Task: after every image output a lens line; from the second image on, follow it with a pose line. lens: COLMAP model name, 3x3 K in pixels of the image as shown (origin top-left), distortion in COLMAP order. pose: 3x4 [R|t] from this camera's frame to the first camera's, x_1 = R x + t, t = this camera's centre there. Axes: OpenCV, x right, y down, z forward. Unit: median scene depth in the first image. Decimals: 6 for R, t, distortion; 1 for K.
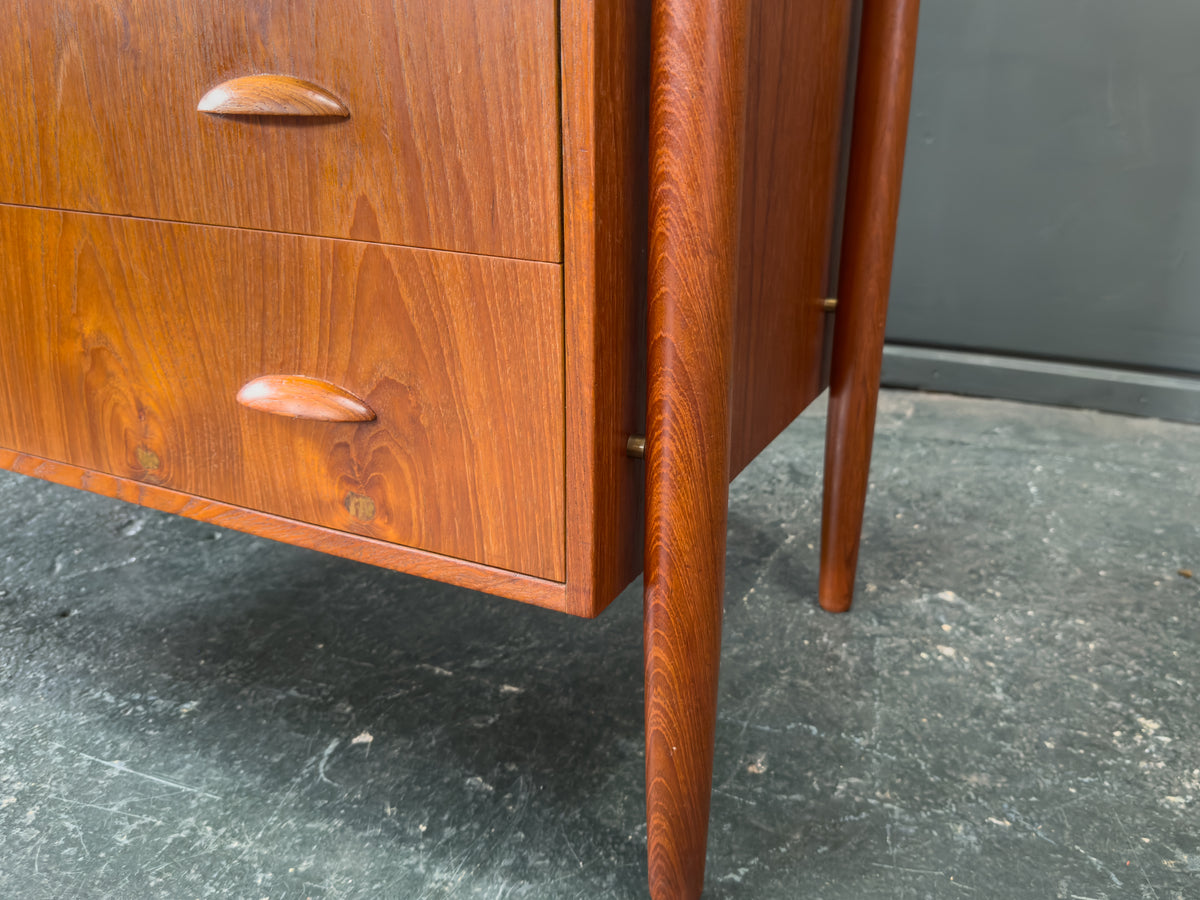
lens RADIAL K [[1055.6, 0, 610.9], [0, 1055.6, 445.4], [0, 0, 1]] dist [0.017964, -0.016155]
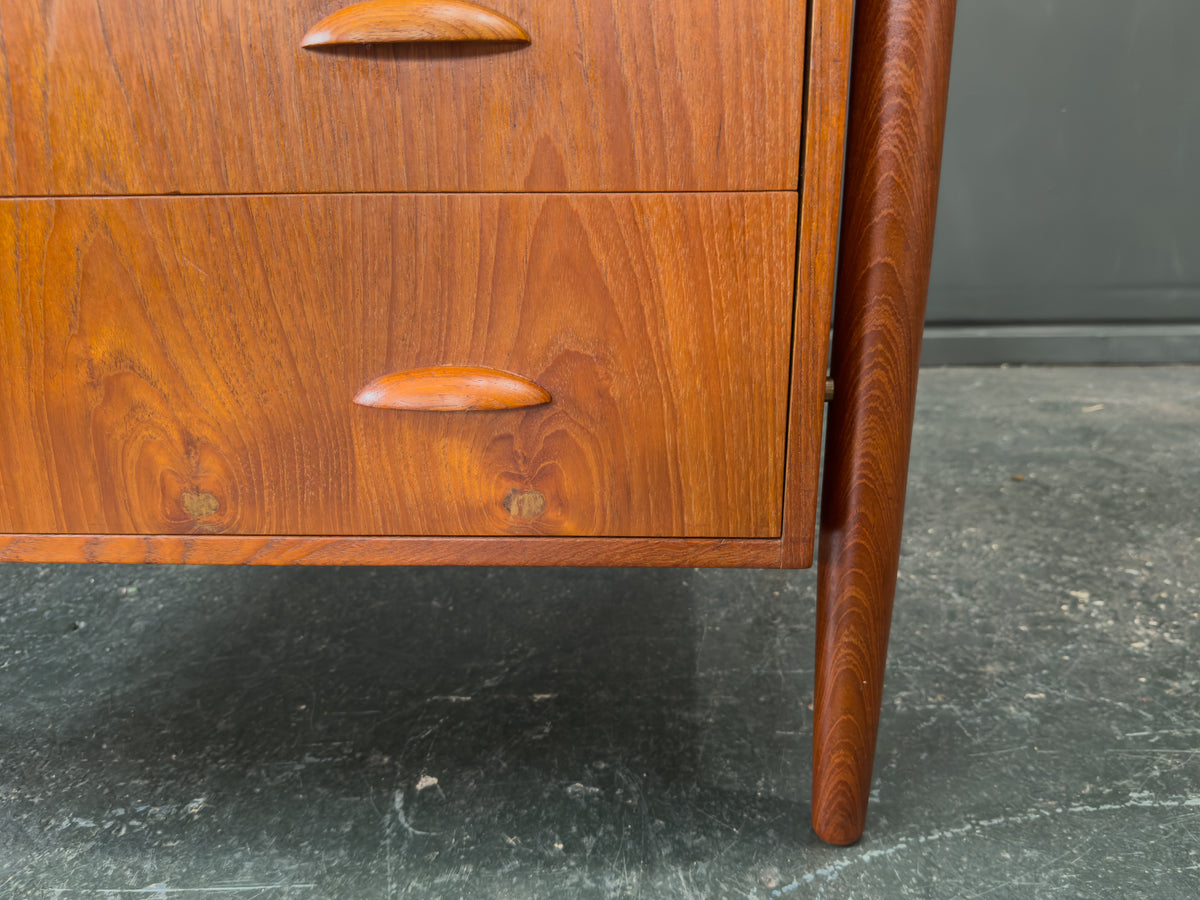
lens RADIAL K [[995.5, 0, 614.7], [0, 995.5, 516.7], [0, 0, 1]] dist [0.055076, -0.066613]
pose [[0.920007, -0.172069, 0.352108, -0.426805], [0.157780, 0.985052, 0.069120, 0.020184], [-0.358738, -0.008035, 0.933404, 0.163904]]
